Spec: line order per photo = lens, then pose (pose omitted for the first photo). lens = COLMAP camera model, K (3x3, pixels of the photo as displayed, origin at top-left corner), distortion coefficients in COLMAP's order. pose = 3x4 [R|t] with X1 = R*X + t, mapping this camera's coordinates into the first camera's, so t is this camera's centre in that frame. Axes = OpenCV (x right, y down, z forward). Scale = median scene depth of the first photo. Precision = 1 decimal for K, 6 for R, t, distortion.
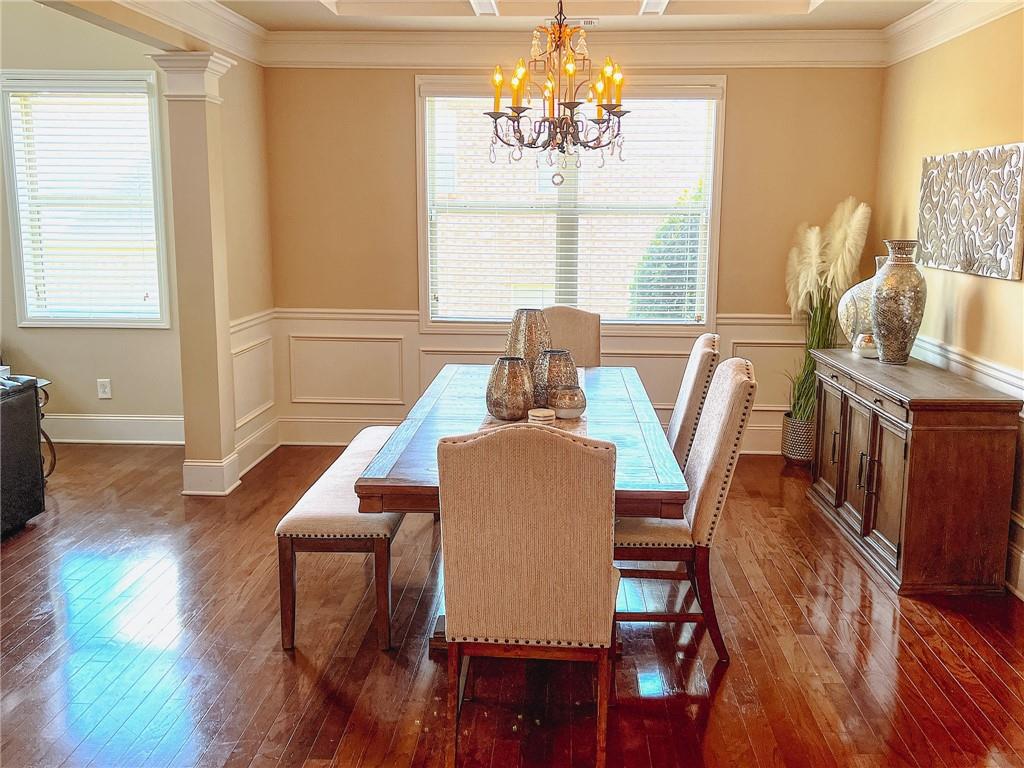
lens RADIAL K [[1005.9, 0, 511.7], [0, 1005.9, 384.3], [0, 0, 1]] dist [0.044992, 0.000000]
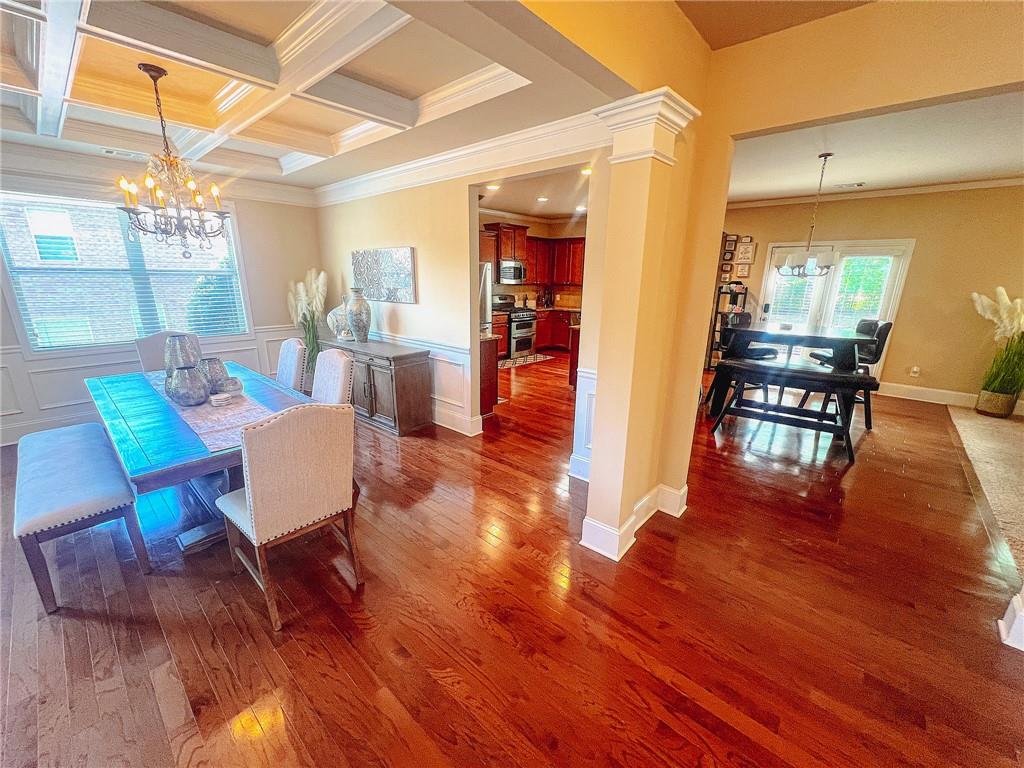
lens RADIAL K [[406.9, 0, 507.2], [0, 406.9, 385.4], [0, 0, 1]] dist [-0.000811, 0.000160]
pose [[0.627605, -0.202379, 0.751768, -0.136934], [0.127206, 0.979302, 0.157436, -0.028107], [-0.768069, -0.003179, 0.640359, 0.149854]]
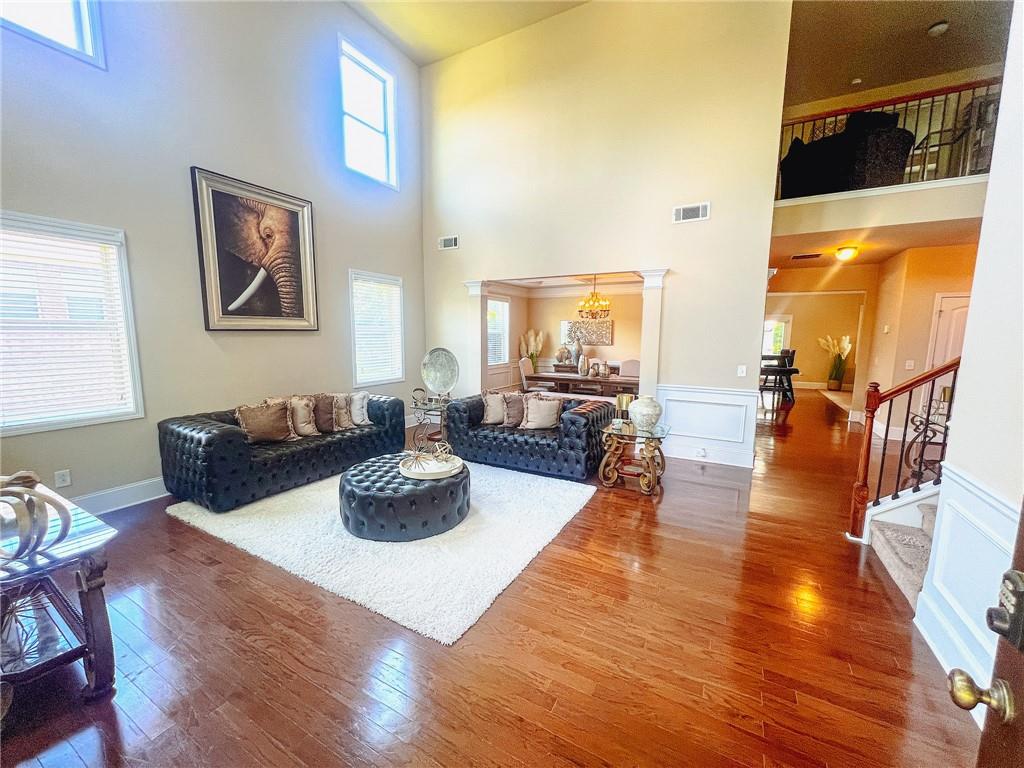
lens RADIAL K [[406.9, 0, 487.5], [0, 406.9, 390.0], [0, 0, 1]] dist [-0.000811, 0.000160]
pose [[0.479671, -0.122193, 0.868898, -1.577429], [0.155155, 0.986463, 0.053074, -0.072346], [-0.863622, 0.109356, 0.492137, 0.433347]]
